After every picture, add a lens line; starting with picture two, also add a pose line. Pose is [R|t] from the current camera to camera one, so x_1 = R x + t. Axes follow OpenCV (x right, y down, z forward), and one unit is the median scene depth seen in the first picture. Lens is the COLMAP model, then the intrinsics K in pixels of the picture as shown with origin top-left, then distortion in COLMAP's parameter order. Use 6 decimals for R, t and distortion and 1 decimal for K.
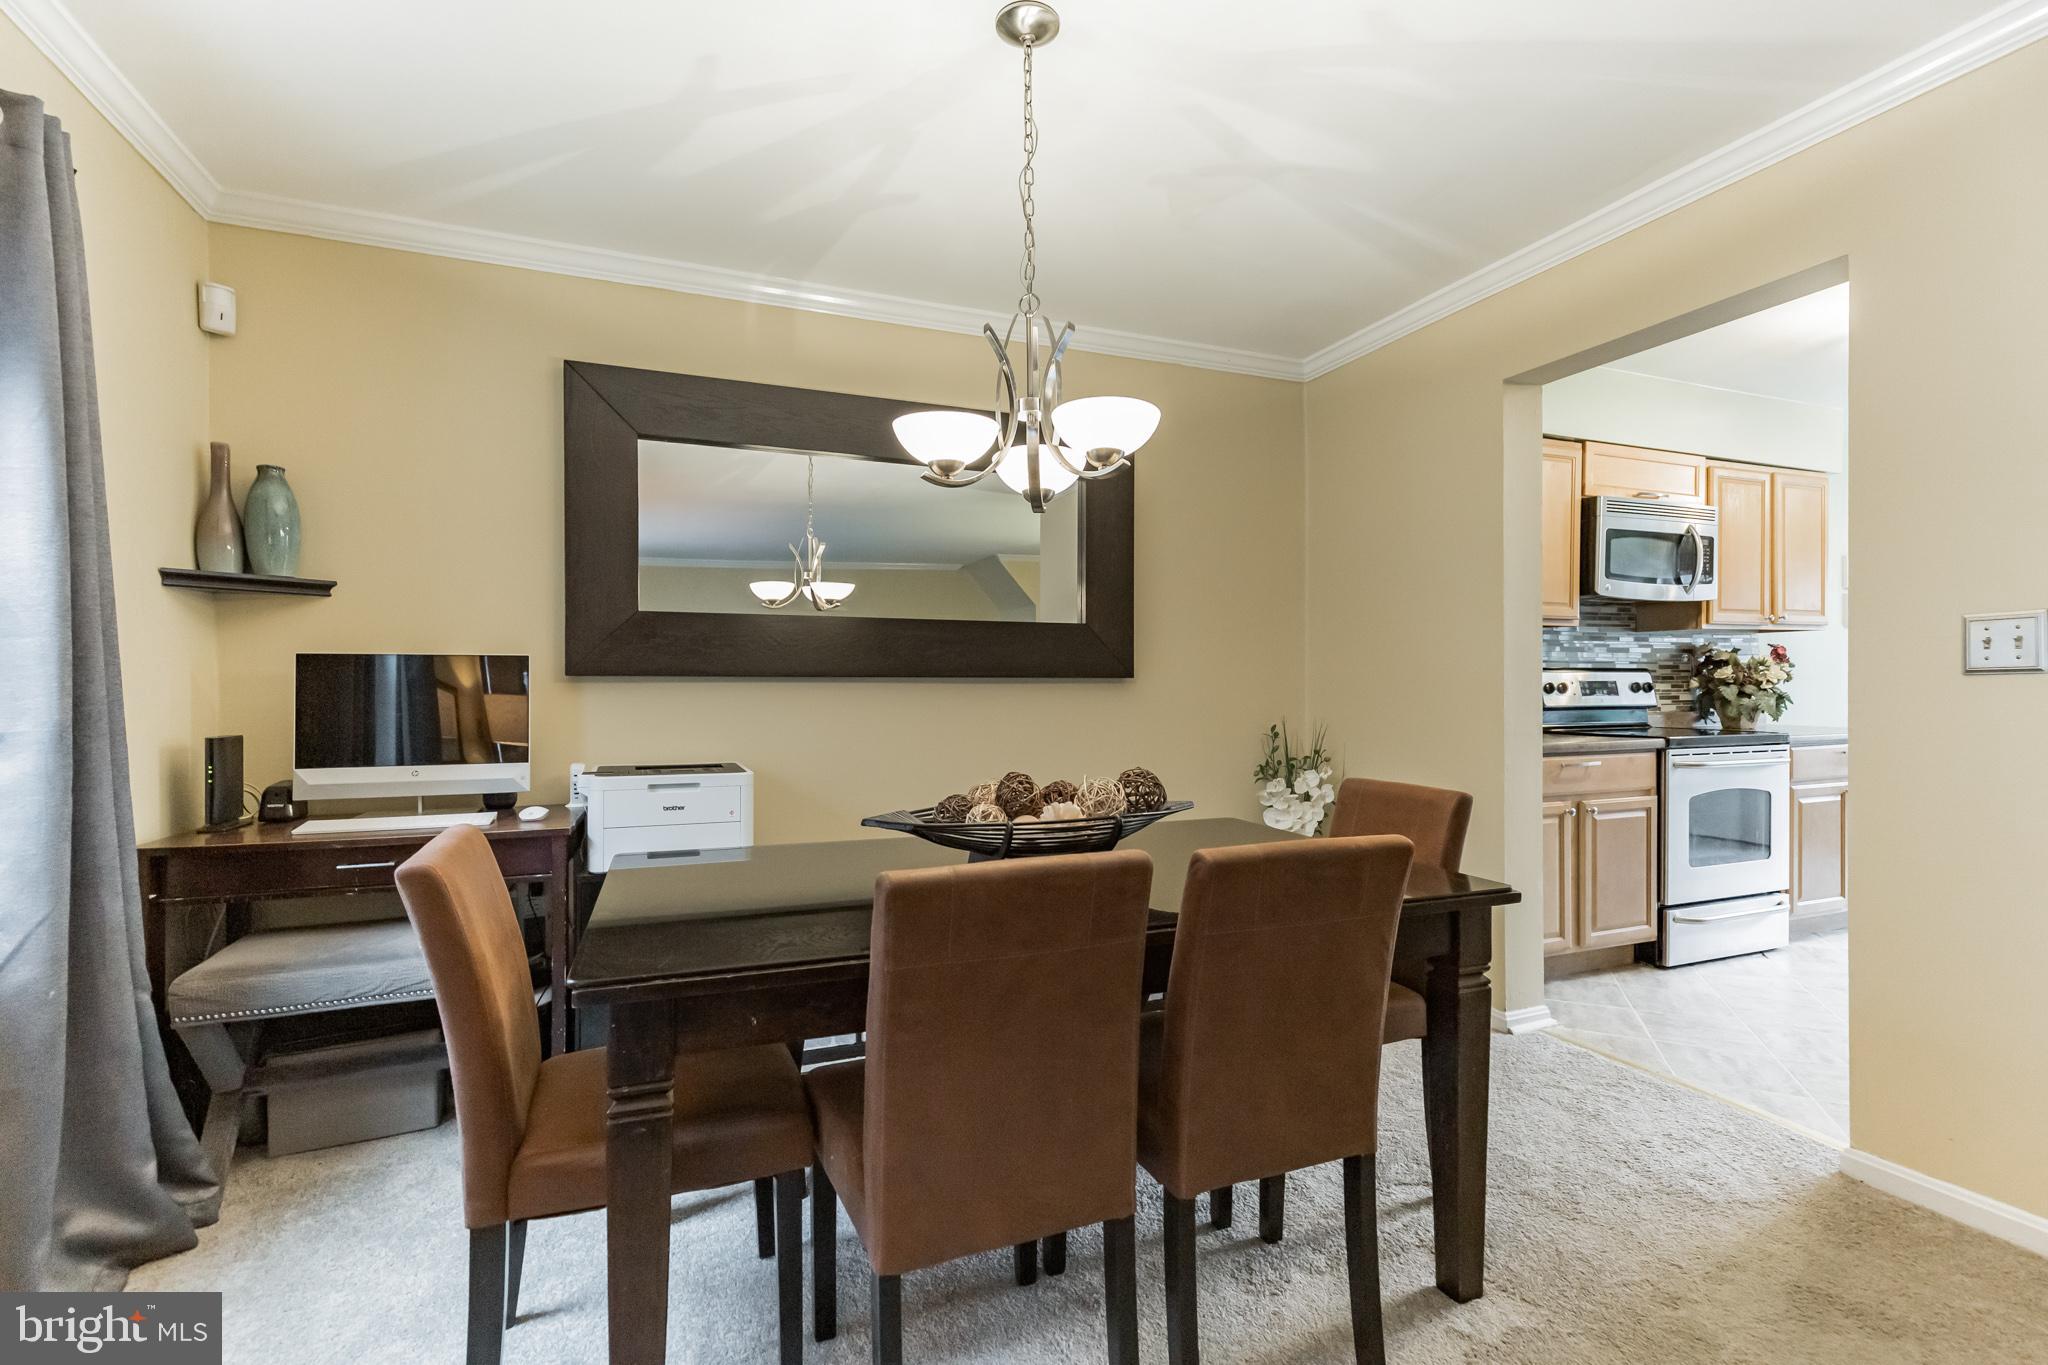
lens RADIAL K [[938.4, 0, 1031.8], [0, 938.4, 693.0], [0, 0, 1]] dist [-0.001211, -0.000250]
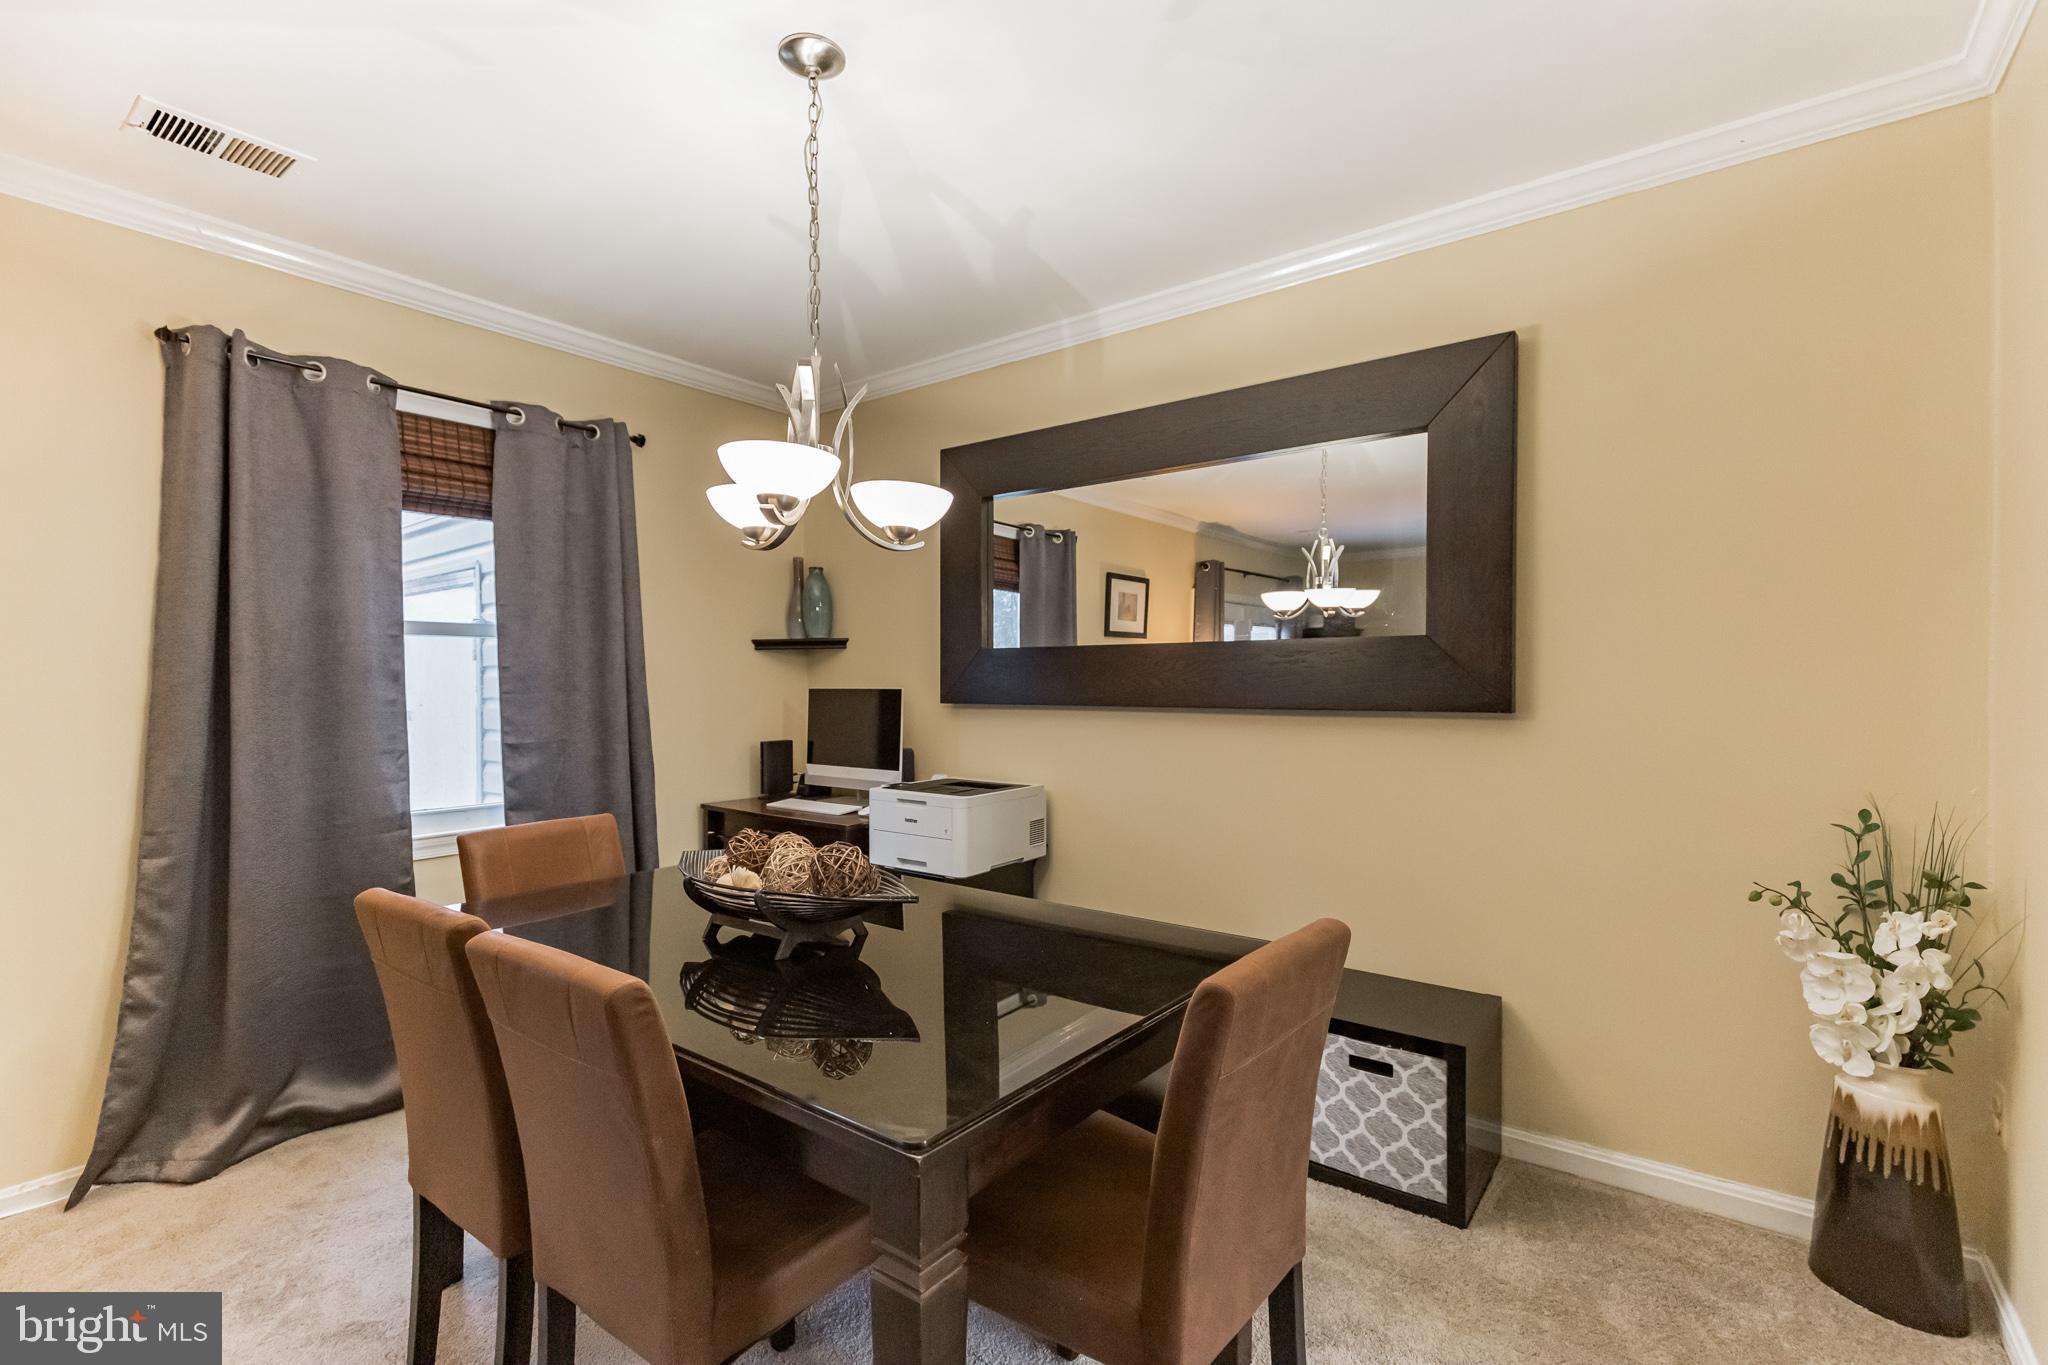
lens RADIAL K [[938.4, 0, 1031.8], [0, 938.4, 693.0], [0, 0, 1]] dist [-0.001211, -0.000250]
pose [[0.507531, 0.014302, -0.861515, 0.692897], [0.003356, 0.999822, 0.018575, -0.060019], [0.861627, -0.012318, 0.507393, 0.515733]]
